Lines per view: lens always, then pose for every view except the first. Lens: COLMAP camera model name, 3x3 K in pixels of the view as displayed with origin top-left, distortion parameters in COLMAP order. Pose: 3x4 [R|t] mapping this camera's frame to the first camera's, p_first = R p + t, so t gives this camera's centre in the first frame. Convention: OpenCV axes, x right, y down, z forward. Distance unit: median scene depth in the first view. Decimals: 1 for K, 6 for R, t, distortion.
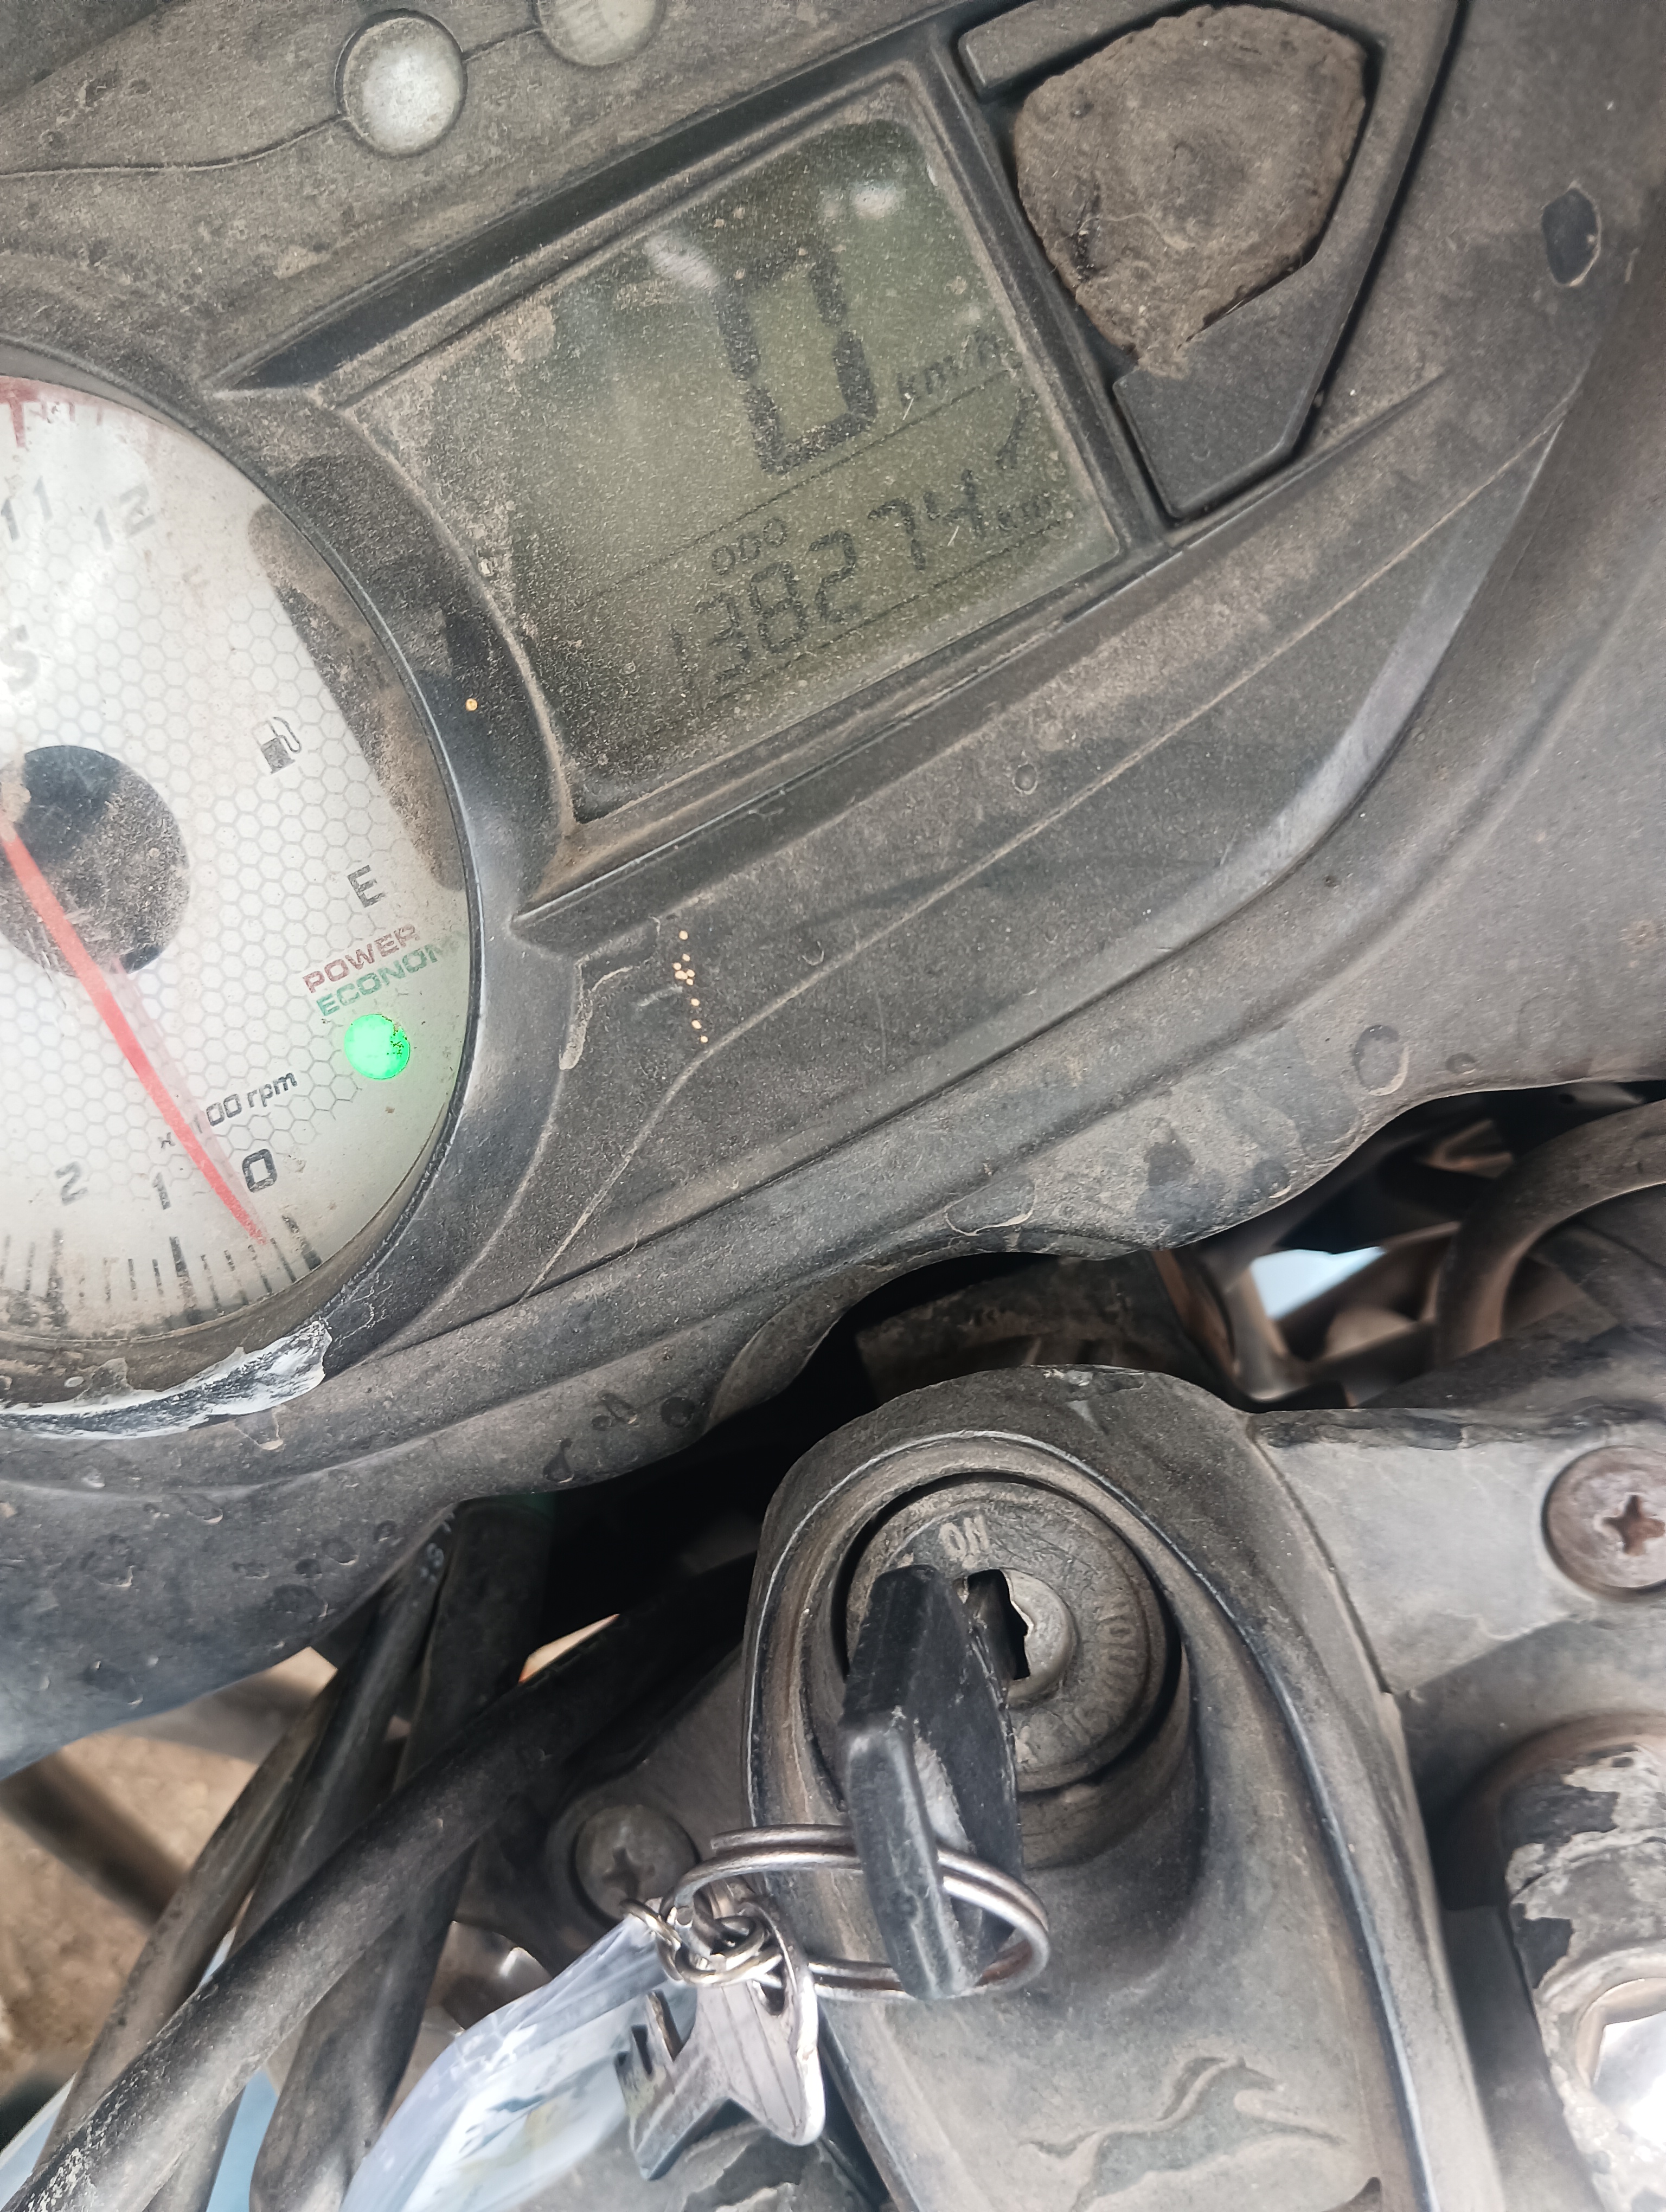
lens RADIAL K [[1883.8, 0, 862.3], [0, 1883.8, 1085.7], [0, 0, 1]] dist [0.059901, -0.195910]
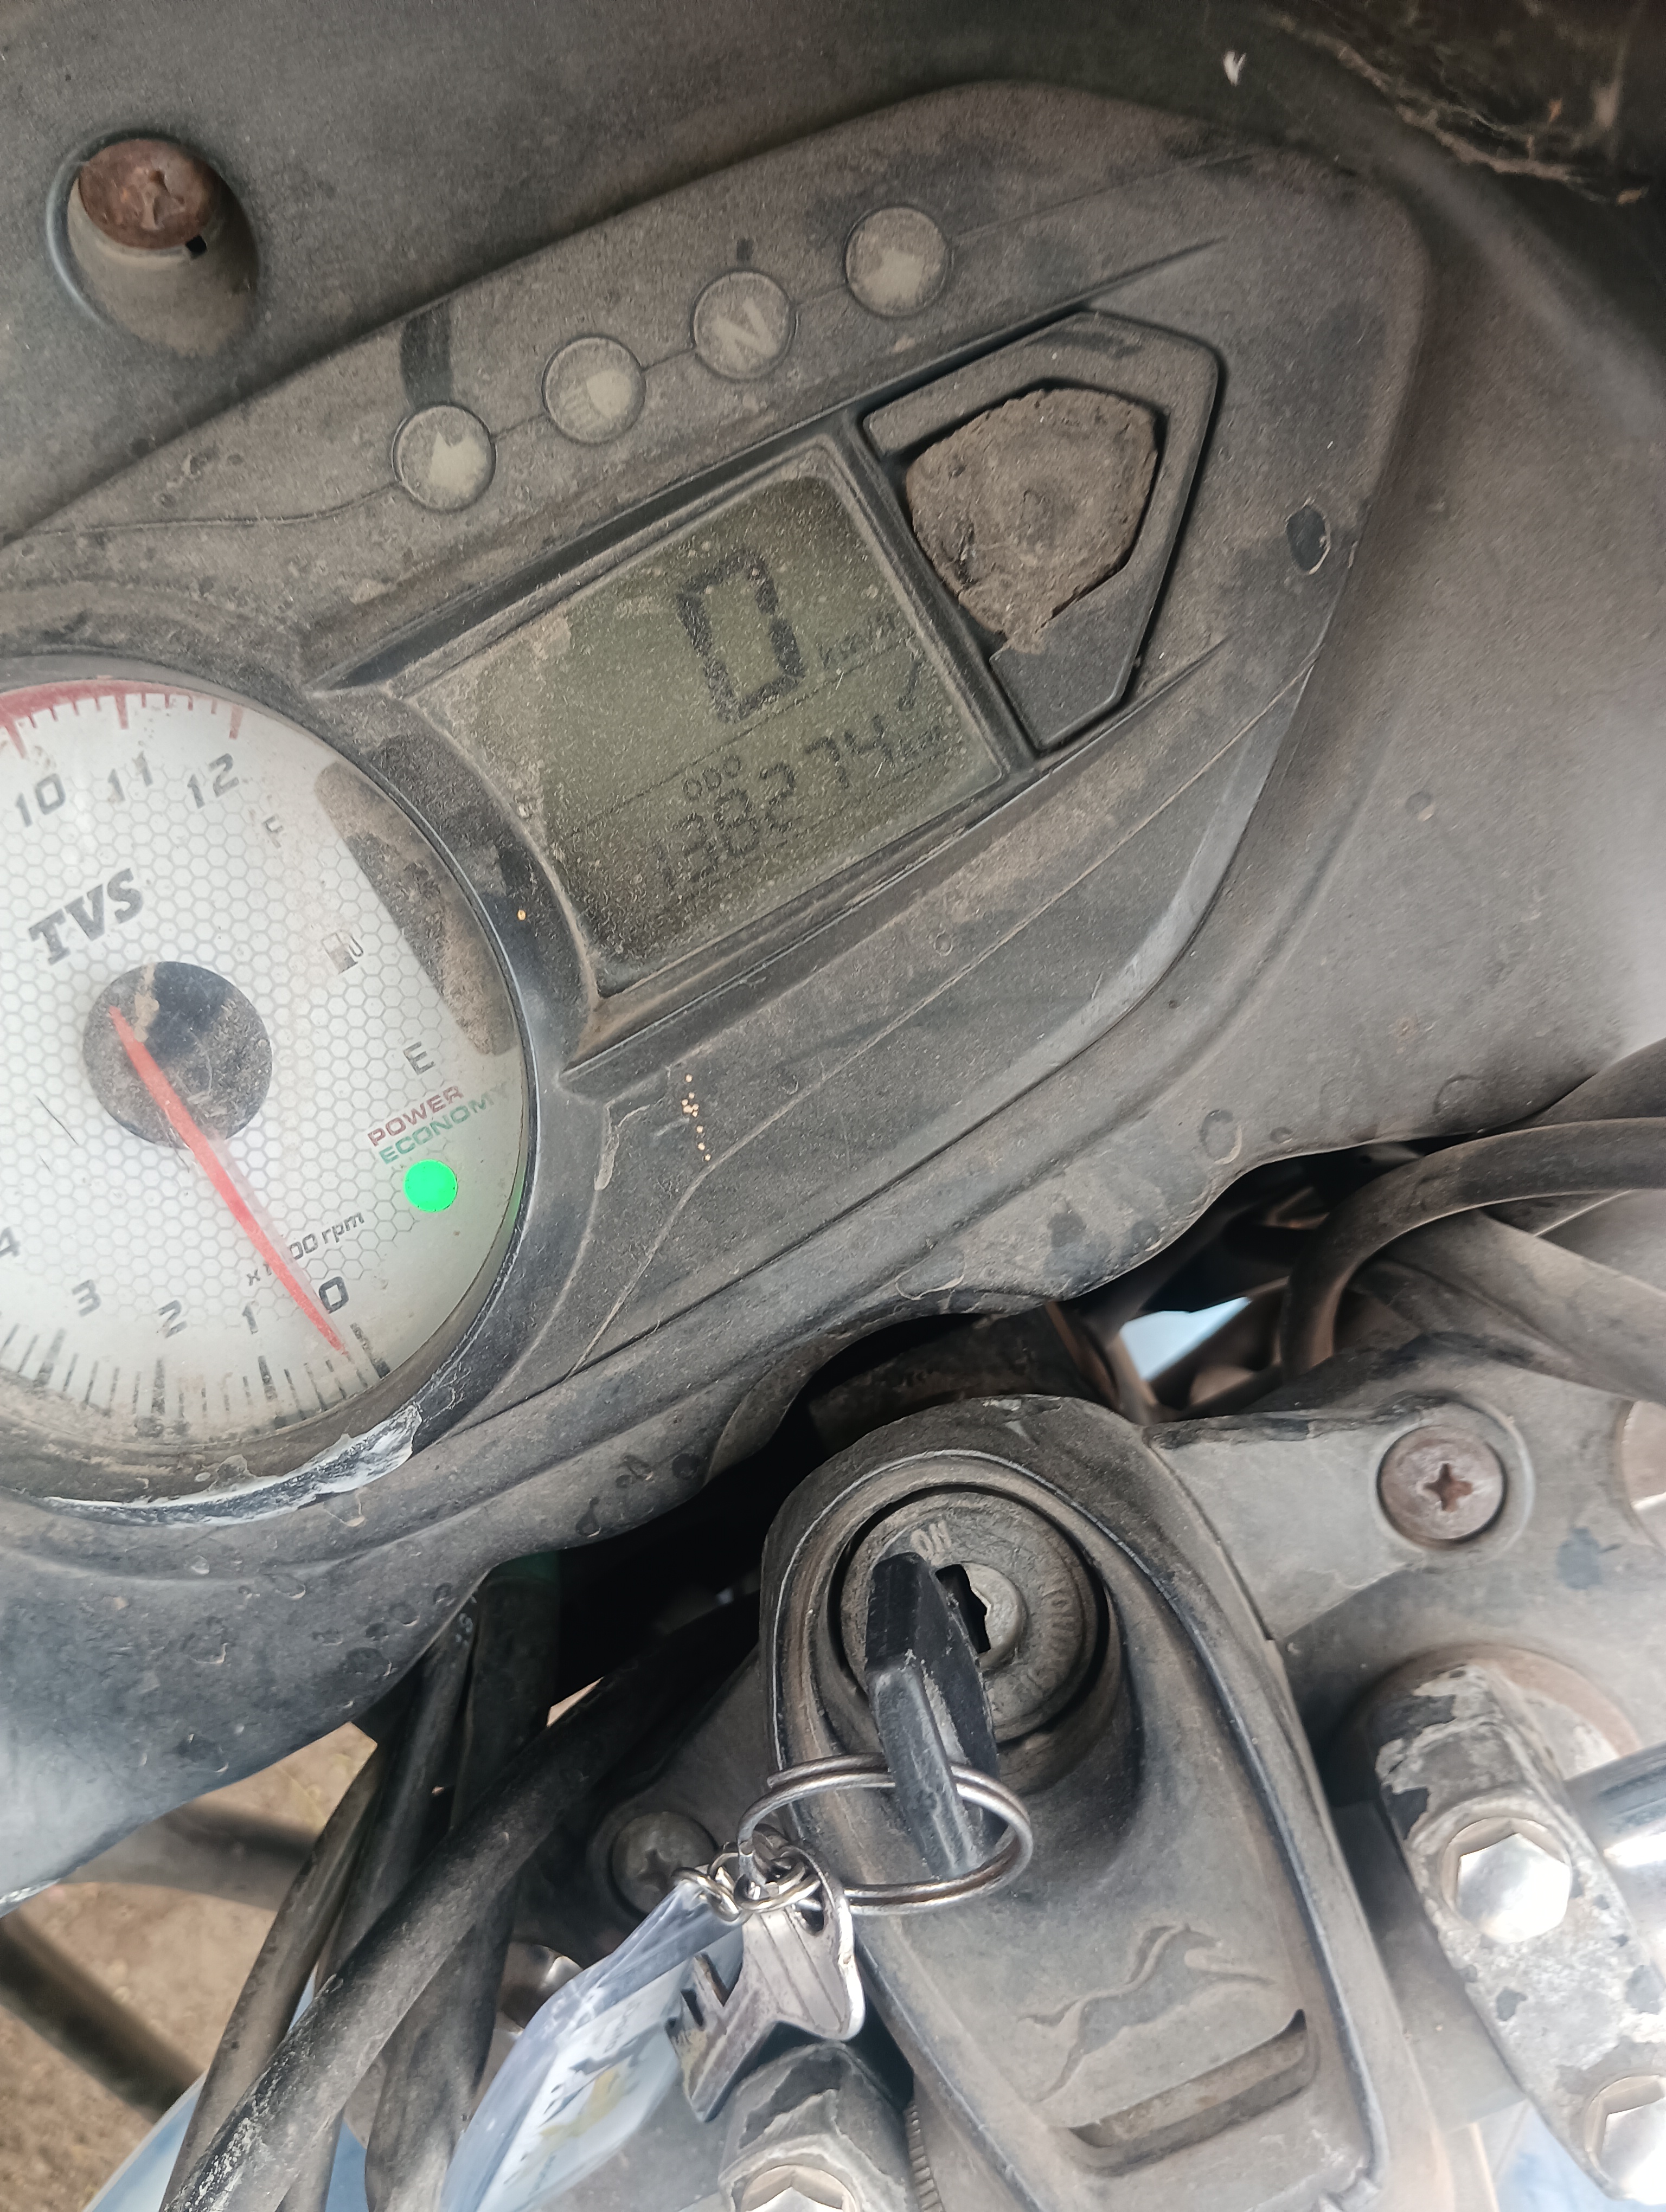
lens RADIAL K [[1883.8, 0, 862.3], [0, 1883.8, 1085.7], [0, 0, 1]] dist [0.059901, -0.195910]
pose [[0.993463, -0.070585, 0.089714, -0.090491], [0.076538, 0.994962, -0.064746, 0.017769], [-0.084692, 0.071190, 0.993861, -0.290217]]
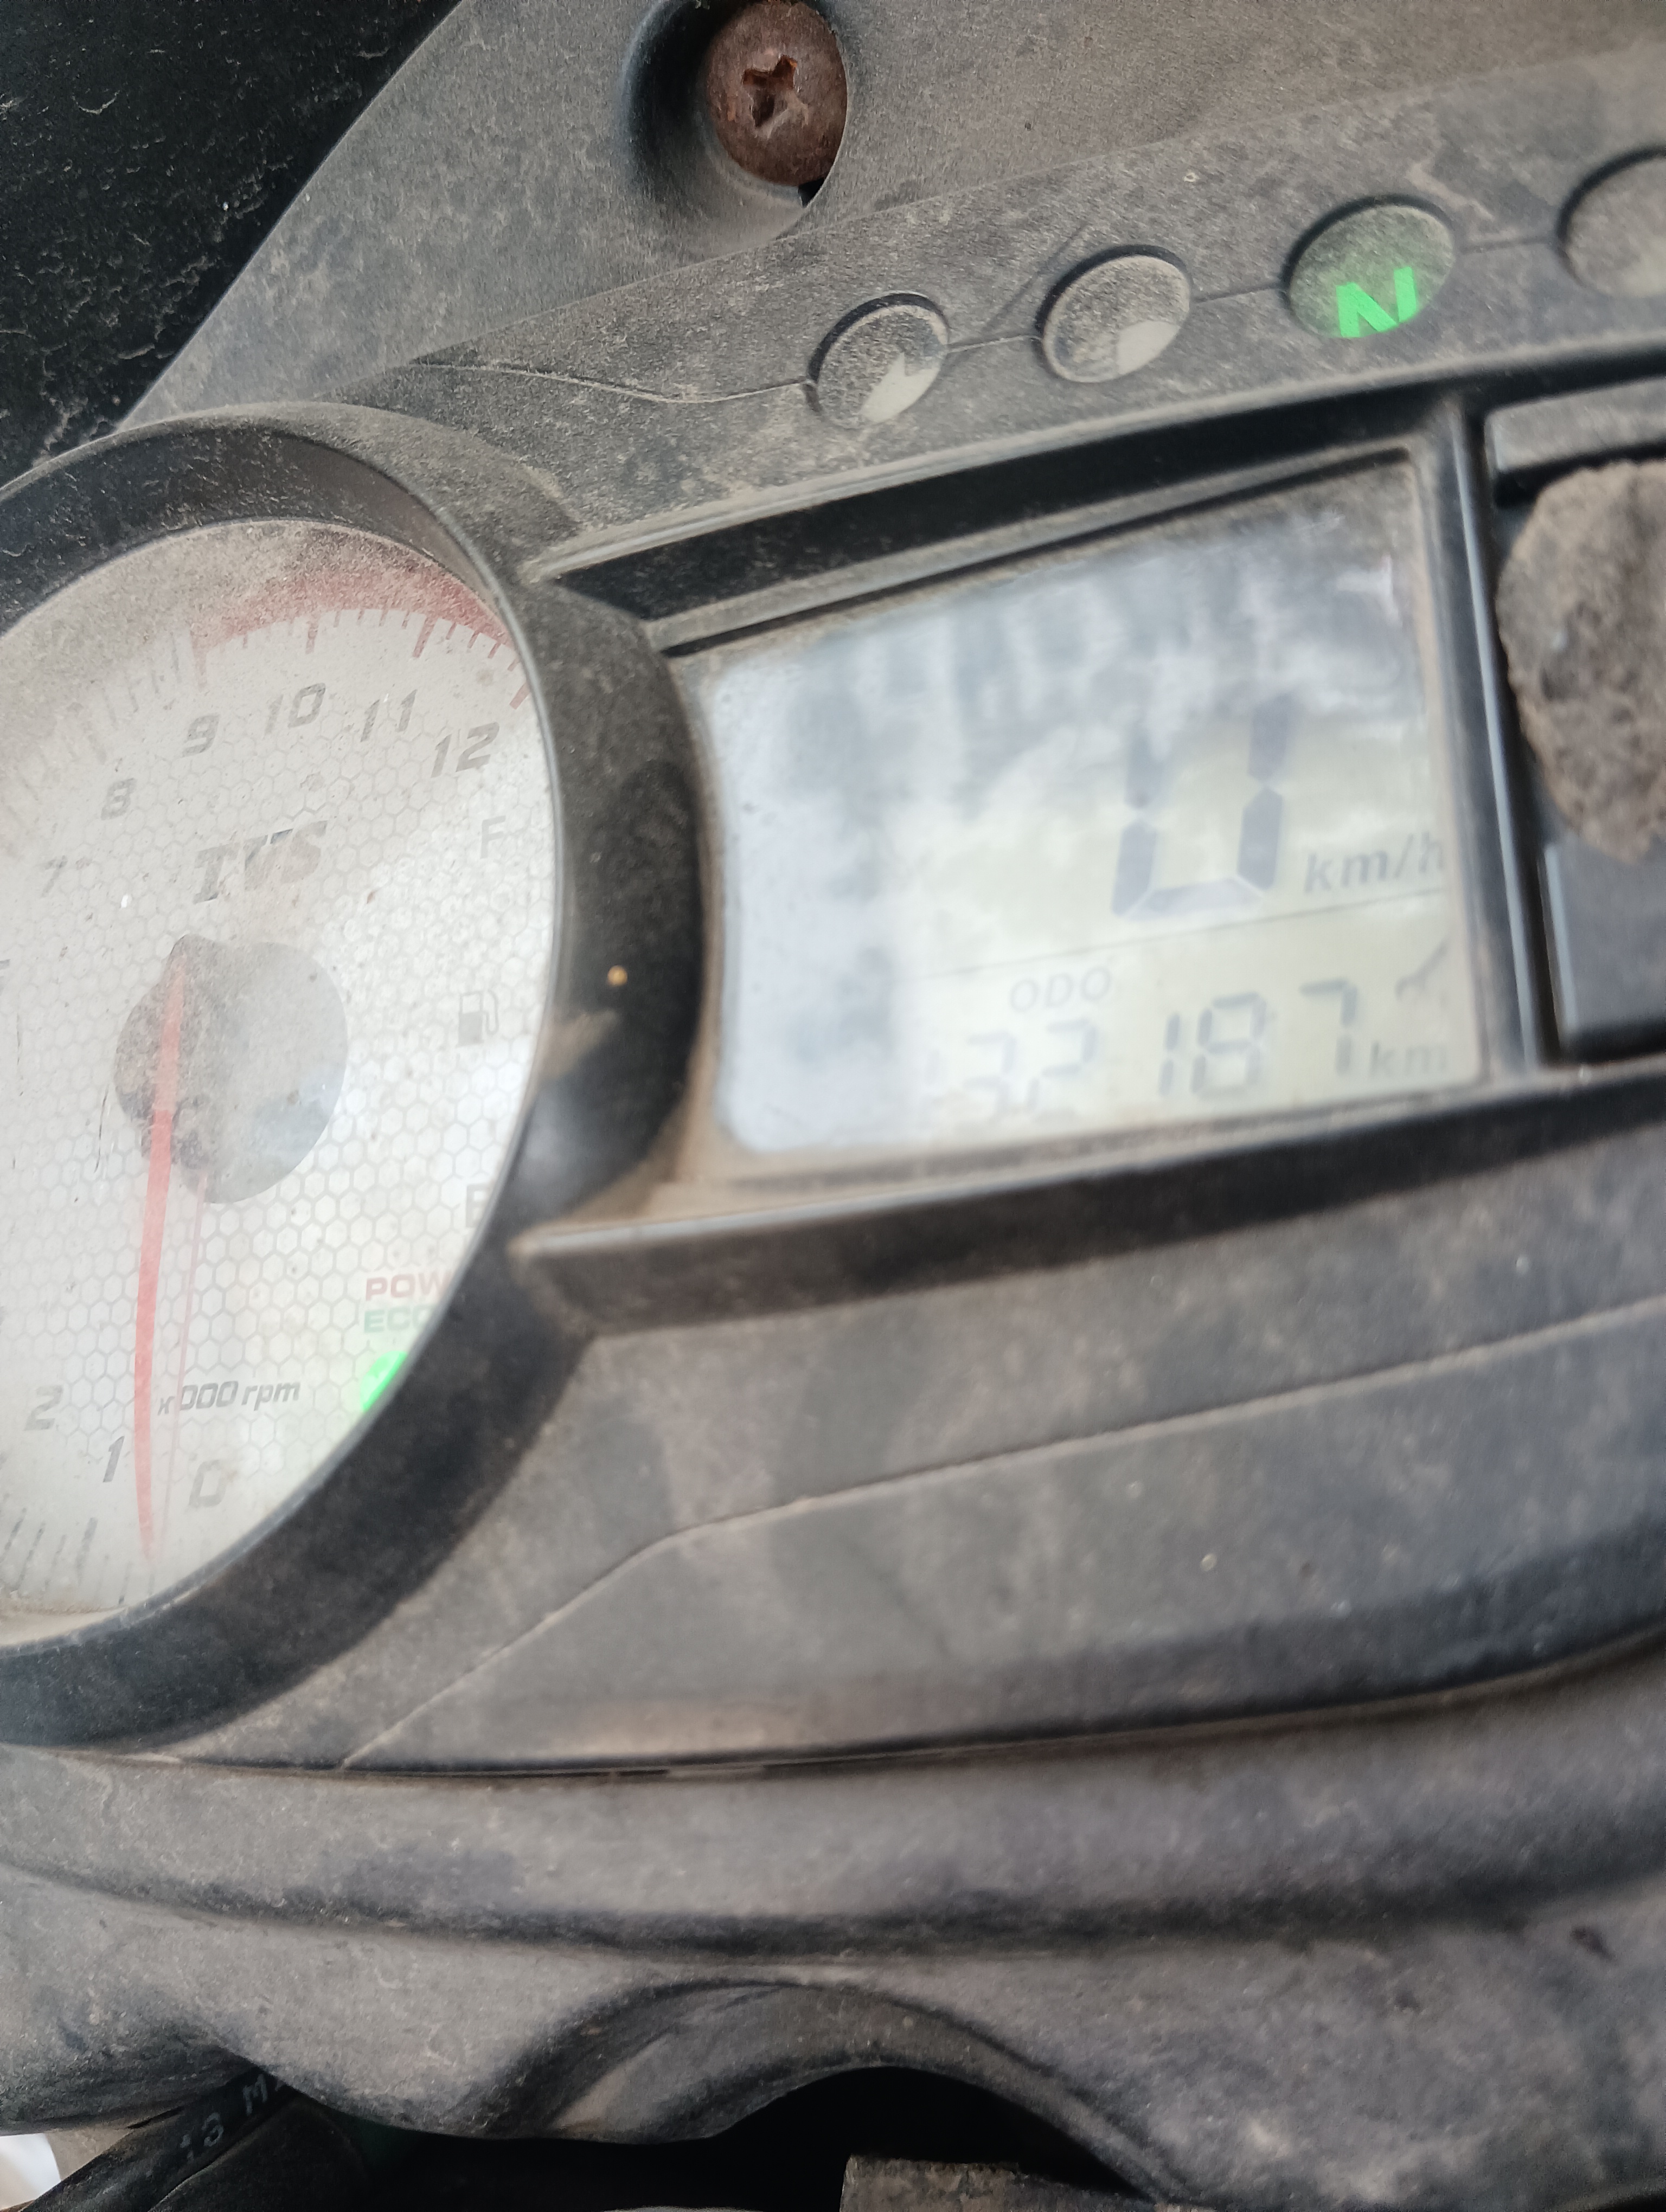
lens RADIAL K [[1883.8, 0, 862.3], [0, 1883.8, 1085.7], [0, 0, 1]] dist [0.059901, -0.195910]
pose [[0.865661, 0.345192, -0.362593, 0.171315], [-0.463031, 0.827441, -0.317716, 0.037250], [0.190351, 0.442926, 0.876118, 0.318703]]
